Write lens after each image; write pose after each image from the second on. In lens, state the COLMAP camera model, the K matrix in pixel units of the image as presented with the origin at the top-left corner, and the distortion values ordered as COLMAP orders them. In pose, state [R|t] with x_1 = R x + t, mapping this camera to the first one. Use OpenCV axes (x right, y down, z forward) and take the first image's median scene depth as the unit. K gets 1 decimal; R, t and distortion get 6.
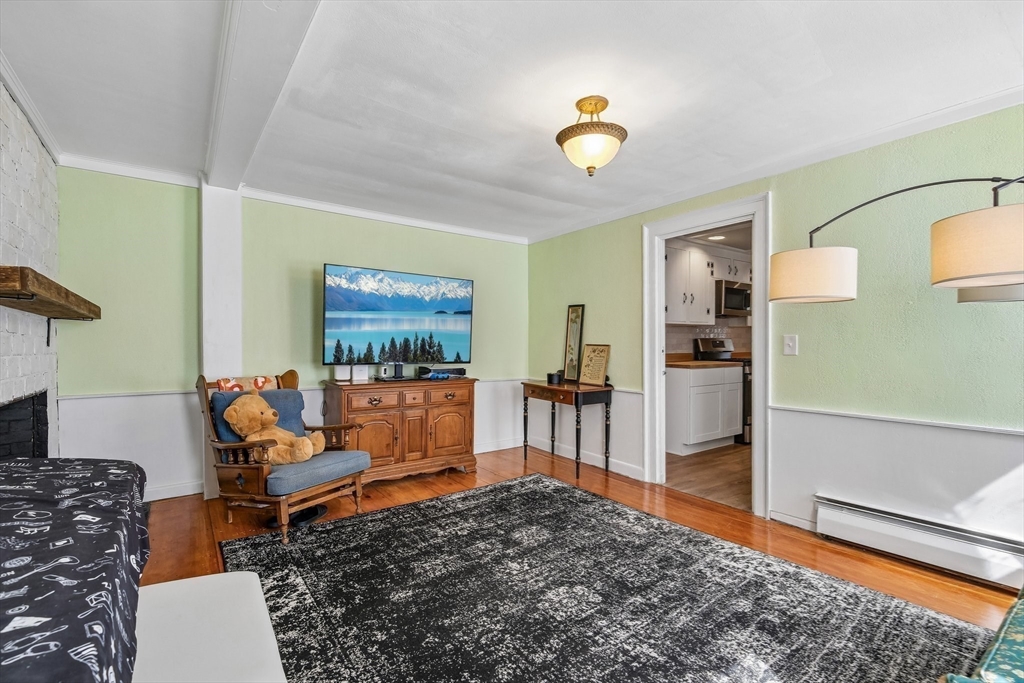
lens RADIAL K [[468.0, 0, 512.0], [0, 468.0, 341.5], [0, 0, 1]] dist [-0.059414, 0.000208]
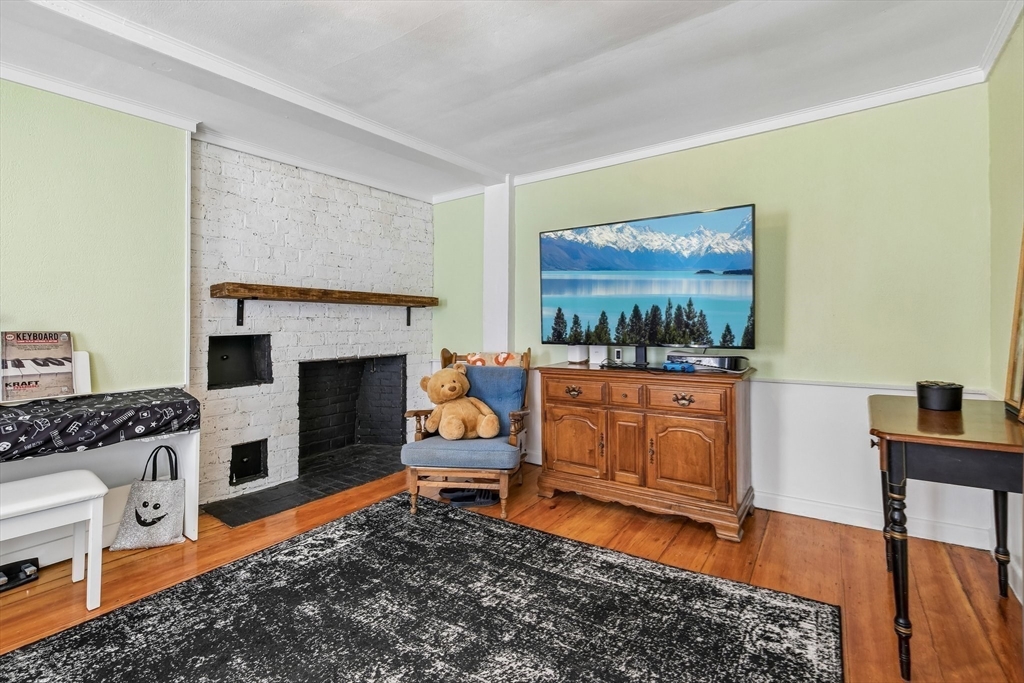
lens RADIAL K [[484.6, 0, 513.1], [0, 484.6, 323.0], [0, 0, 1]] dist [-0.023377, 0.000613]
pose [[0.326351, 0.007422, -0.945219, 0.465568], [0.002384, 0.999960, 0.008675, 0.014957], [0.945246, -0.005084, 0.326321, 0.705336]]
